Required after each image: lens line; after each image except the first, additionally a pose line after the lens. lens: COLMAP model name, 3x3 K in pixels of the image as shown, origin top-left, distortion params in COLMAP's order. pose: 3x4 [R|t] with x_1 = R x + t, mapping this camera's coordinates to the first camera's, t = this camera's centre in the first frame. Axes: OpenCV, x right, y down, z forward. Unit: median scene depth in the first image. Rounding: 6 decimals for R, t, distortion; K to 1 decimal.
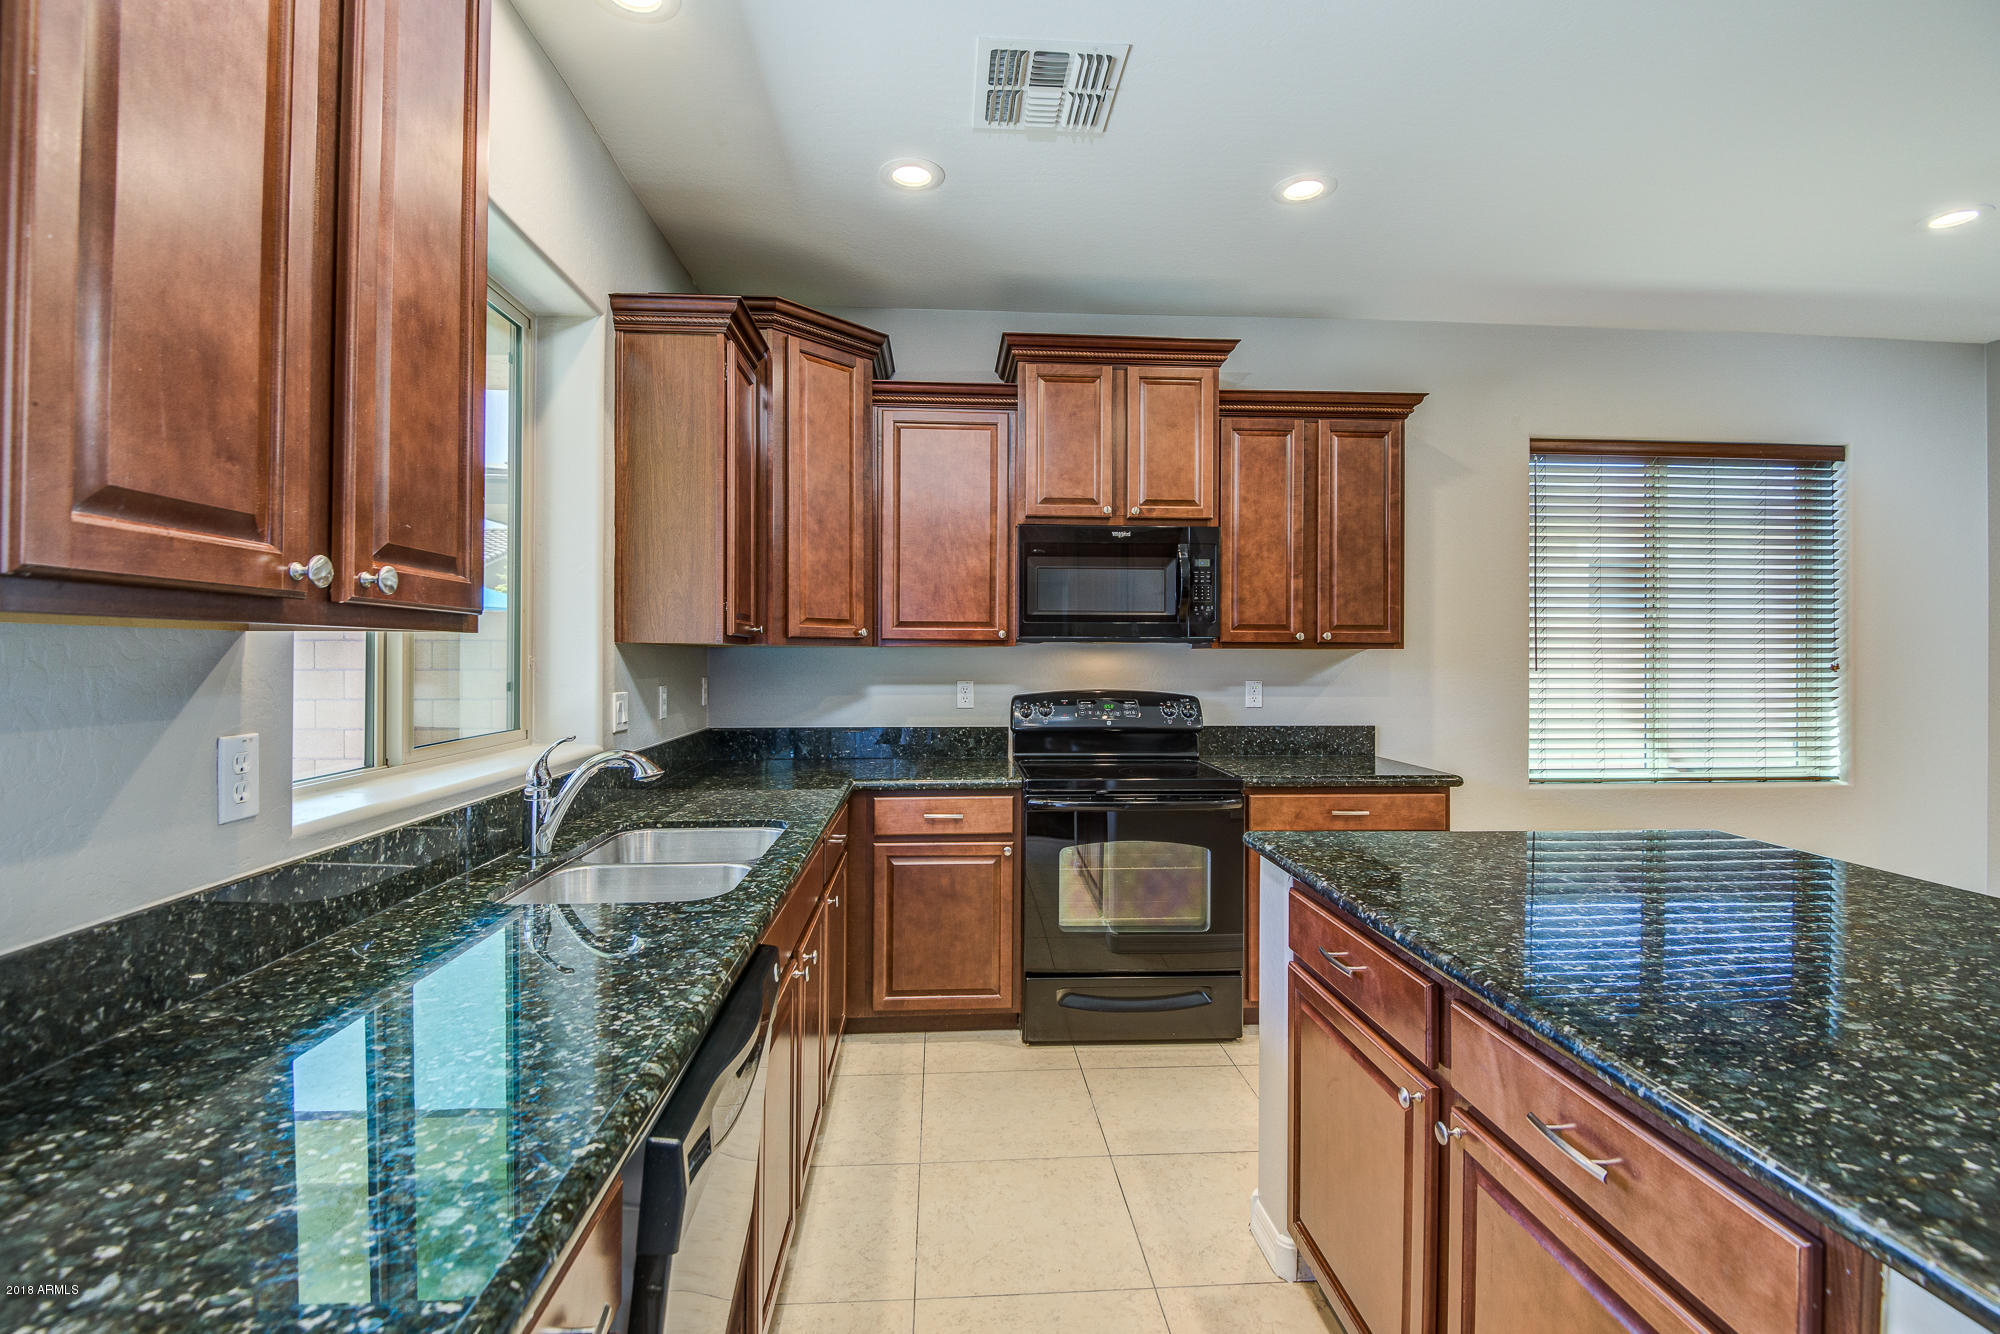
lens RADIAL K [[914.2, 0, 1006.9], [0, 914.2, 657.8], [0, 0, 1]] dist [0.002822, -0.005541]
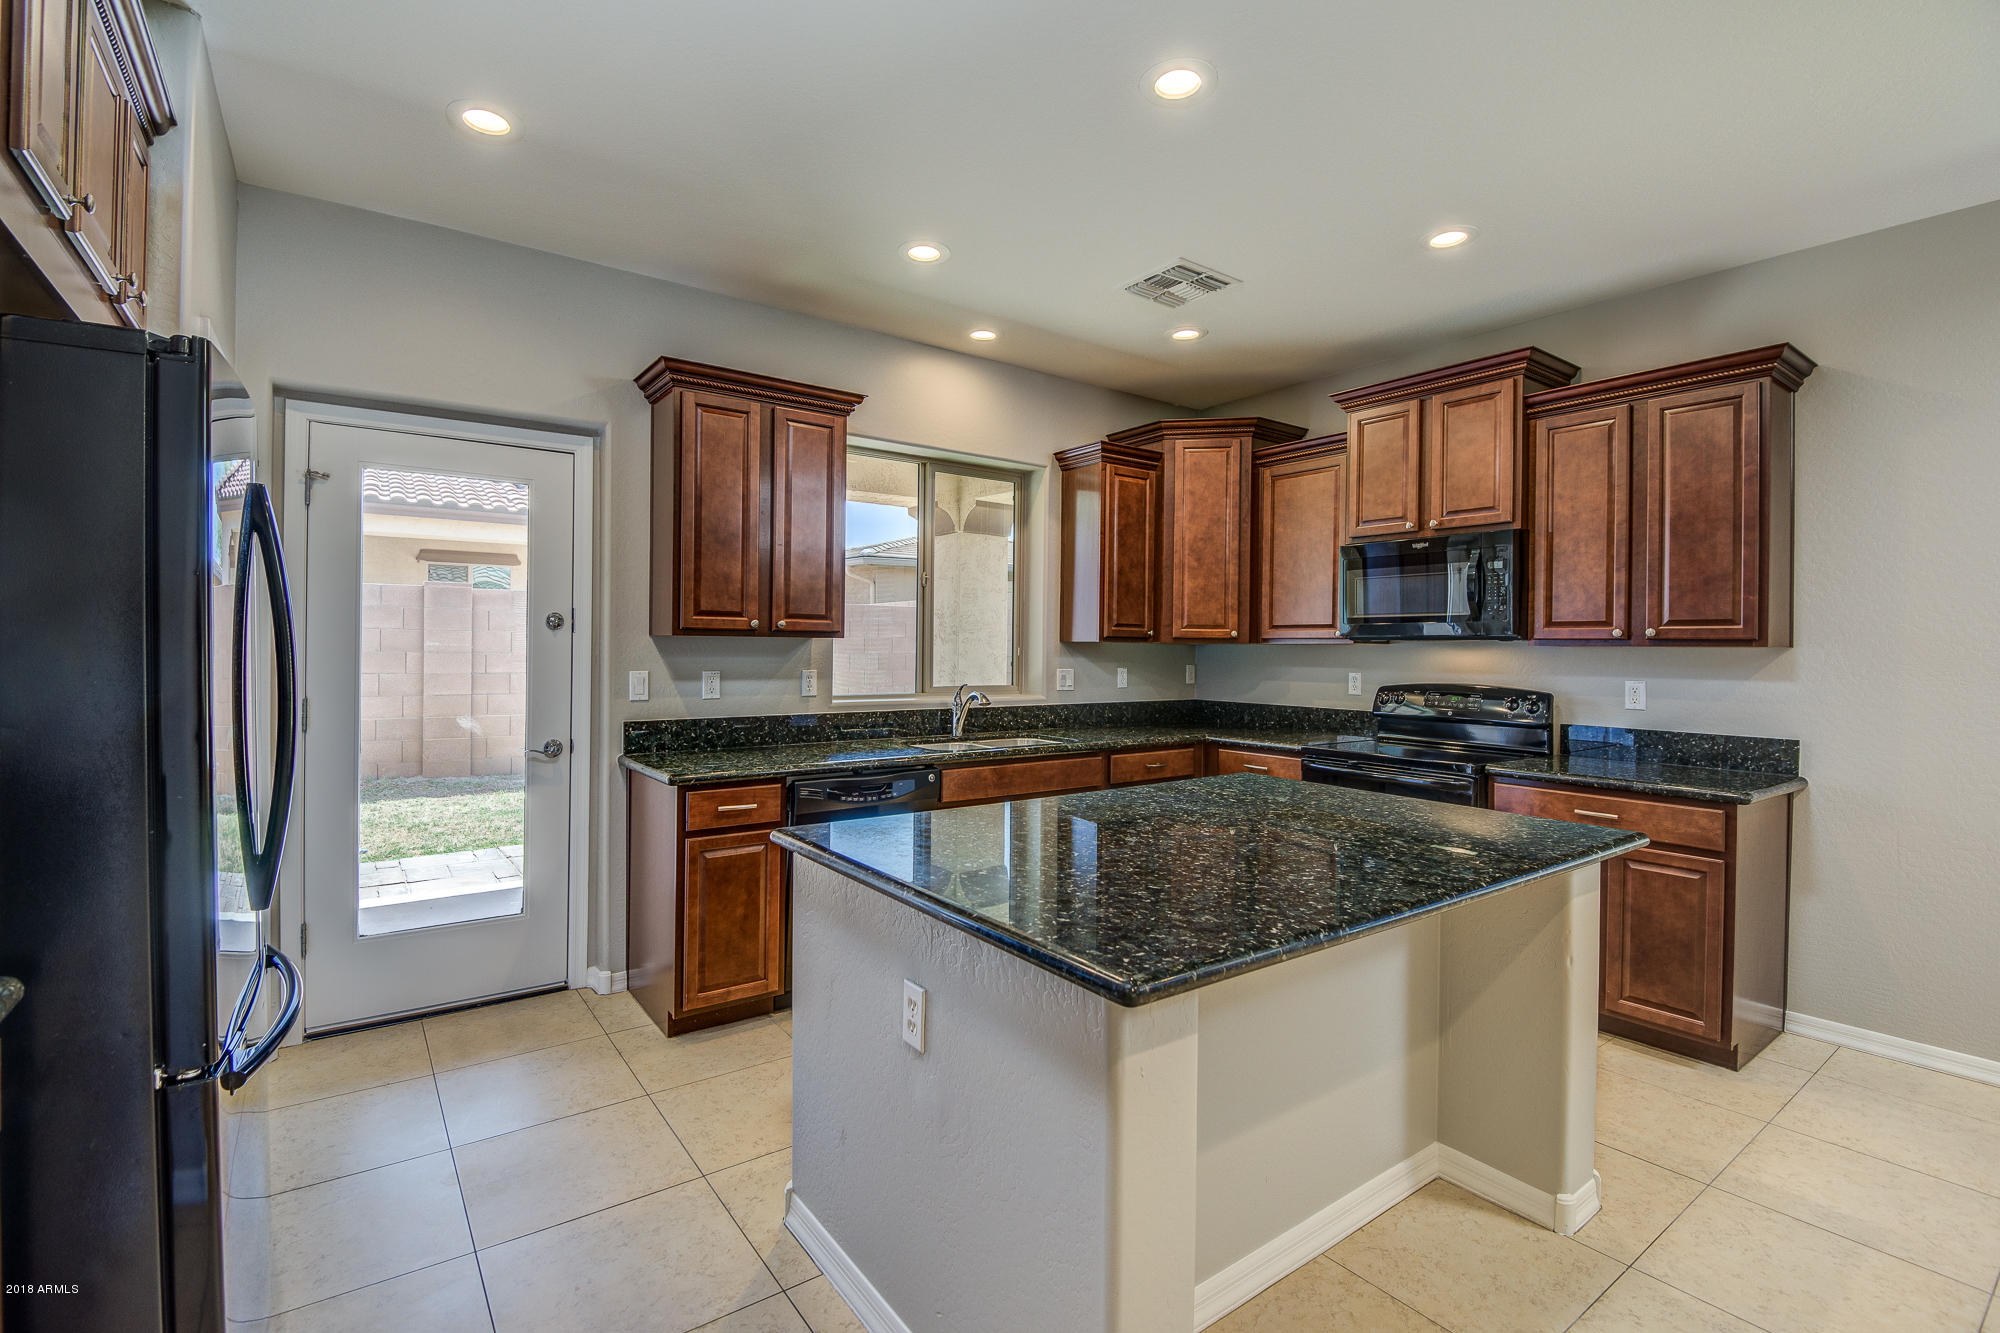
lens RADIAL K [[914.2, 0, 993.2], [0, 914.2, 657.2], [0, 0, 1]] dist [0.002822, -0.005541]
pose [[0.529294, 0.011631, -0.848359, 0.797764], [-0.012737, 0.999902, 0.005761, 0.004485], [0.848343, 0.007756, 0.529390, -0.057041]]
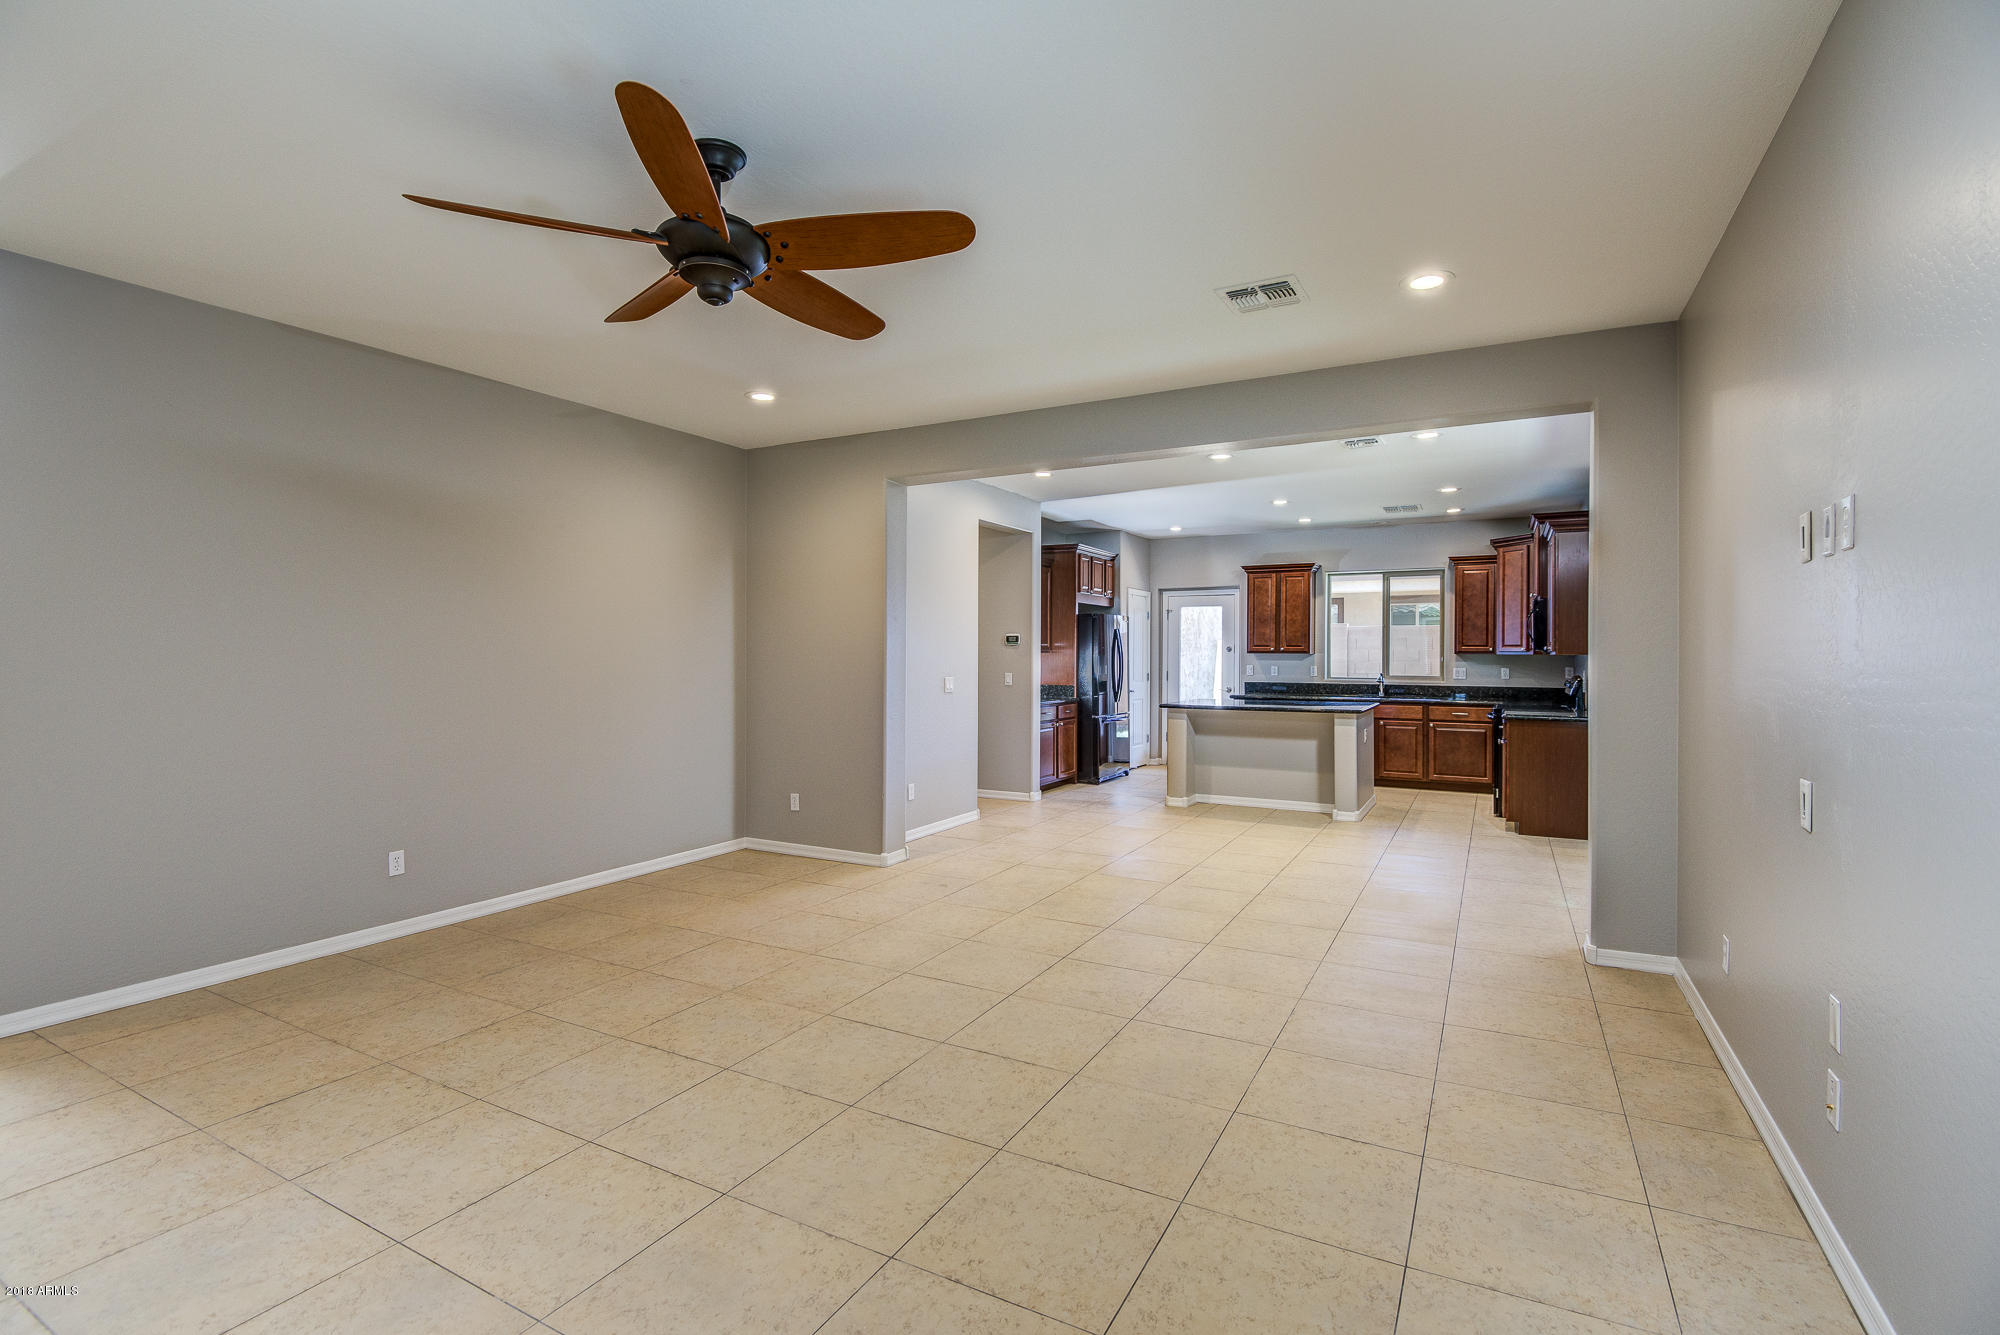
lens RADIAL K [[914.2, 0, 995.3], [0, 914.2, 655.4], [0, 0, 1]] dist [0.002822, -0.005541]
pose [[-0.547293, -0.003960, -0.836932, 4.851683], [-0.012321, 0.999919, 0.003326, -0.008820], [0.836850, 0.012132, -0.547297, 2.364301]]
